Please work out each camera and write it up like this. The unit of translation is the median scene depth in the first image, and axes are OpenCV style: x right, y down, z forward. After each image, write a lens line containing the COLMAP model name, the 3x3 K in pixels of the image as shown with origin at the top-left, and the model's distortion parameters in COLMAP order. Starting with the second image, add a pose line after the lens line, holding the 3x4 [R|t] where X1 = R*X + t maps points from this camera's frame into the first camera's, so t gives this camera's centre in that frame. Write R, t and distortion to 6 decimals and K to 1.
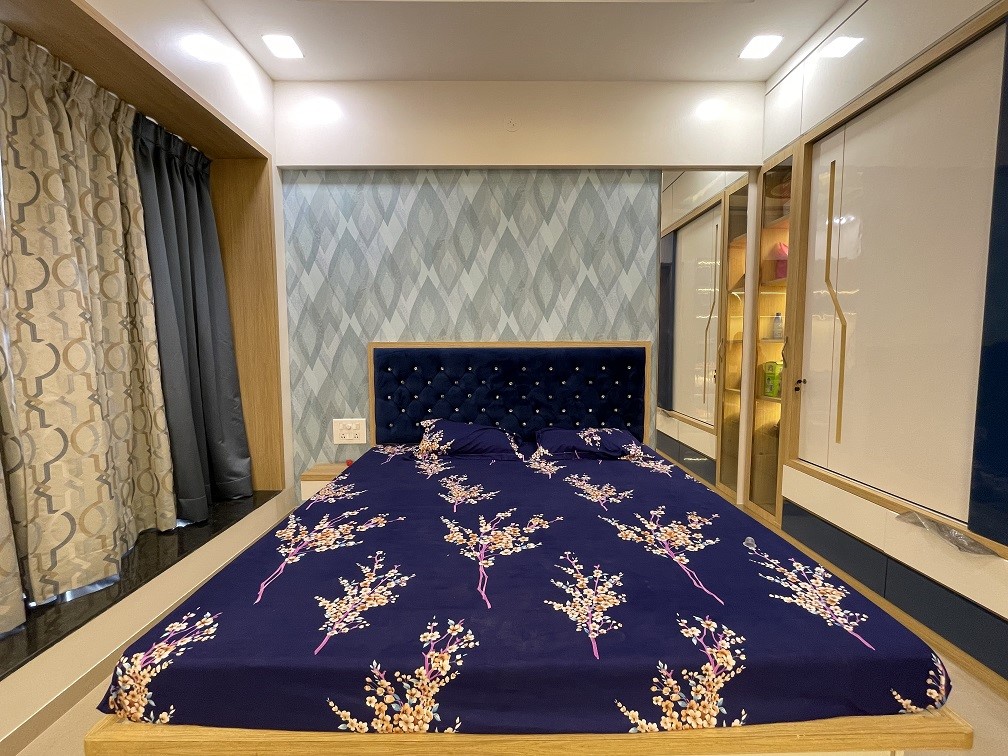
lens RADIAL K [[408.1, 0, 504.1], [0, 408.1, 374.2], [0, 0, 1]] dist [-0.001030, 0.000192]
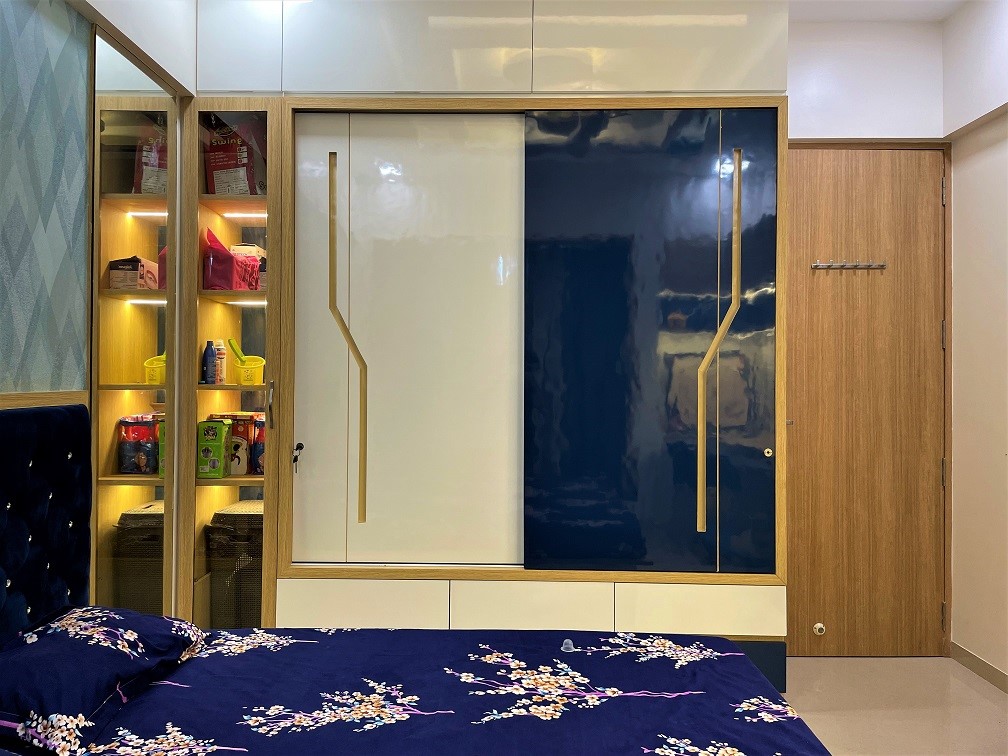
lens RADIAL K [[762.1, 0, 495.6], [0, 762.1, 368.4], [0, 0, 1]] dist [0.078769, -0.106557]
pose [[0.029868, 0.011251, 0.999491, -0.699252], [0.068147, 0.997587, -0.013266, -0.095332], [-0.997228, 0.068508, 0.029029, 0.793523]]
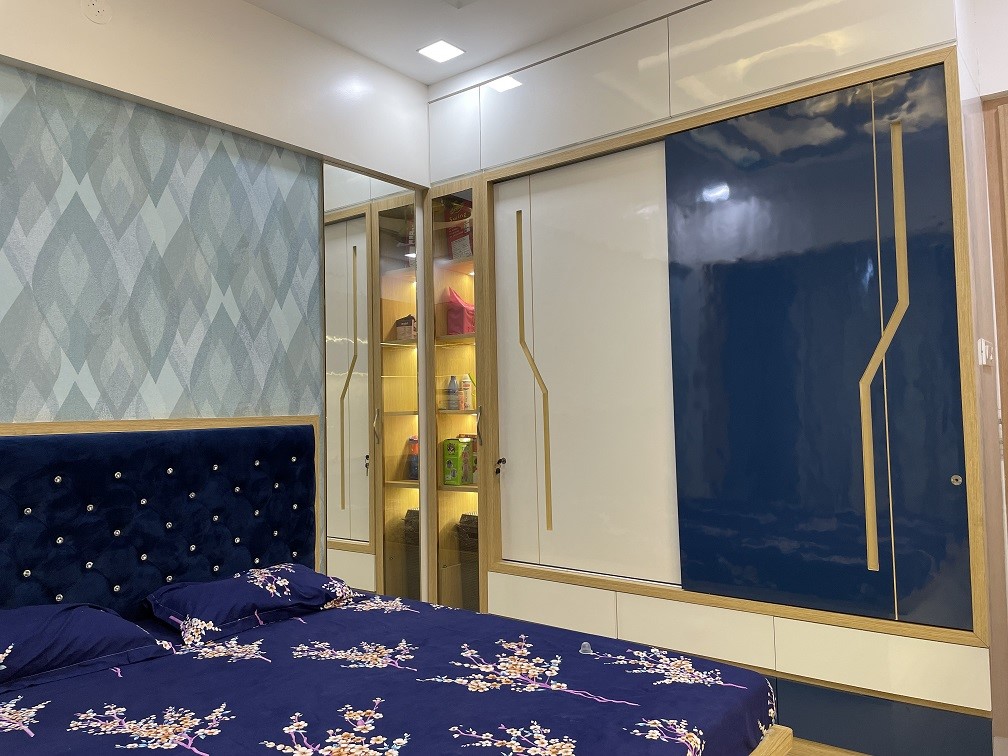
lens RADIAL K [[762.1, 0, 495.6], [0, 762.1, 368.4], [0, 0, 1]] dist [0.078769, -0.106557]
pose [[0.628881, 0.031204, 0.776875, -0.592914], [0.076077, 0.991930, -0.101427, -0.016956], [-0.773771, 0.122888, 0.621432, 0.051372]]
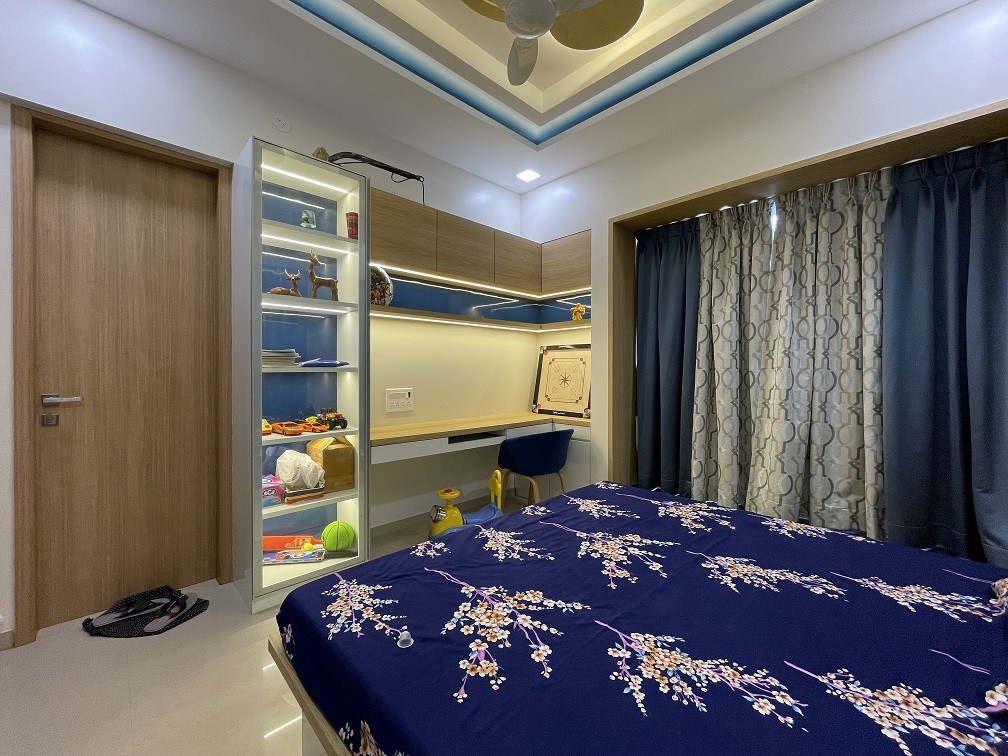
lens RADIAL K [[408.1, 0, 504.1], [0, 408.1, 374.2], [0, 0, 1]] dist [-0.001030, 0.000192]
pose [[-0.723922, 0.007415, -0.689842, 0.731731], [-0.051838, 0.996531, 0.065110, -0.091841], [0.687932, 0.082895, -0.721026, 1.207871]]
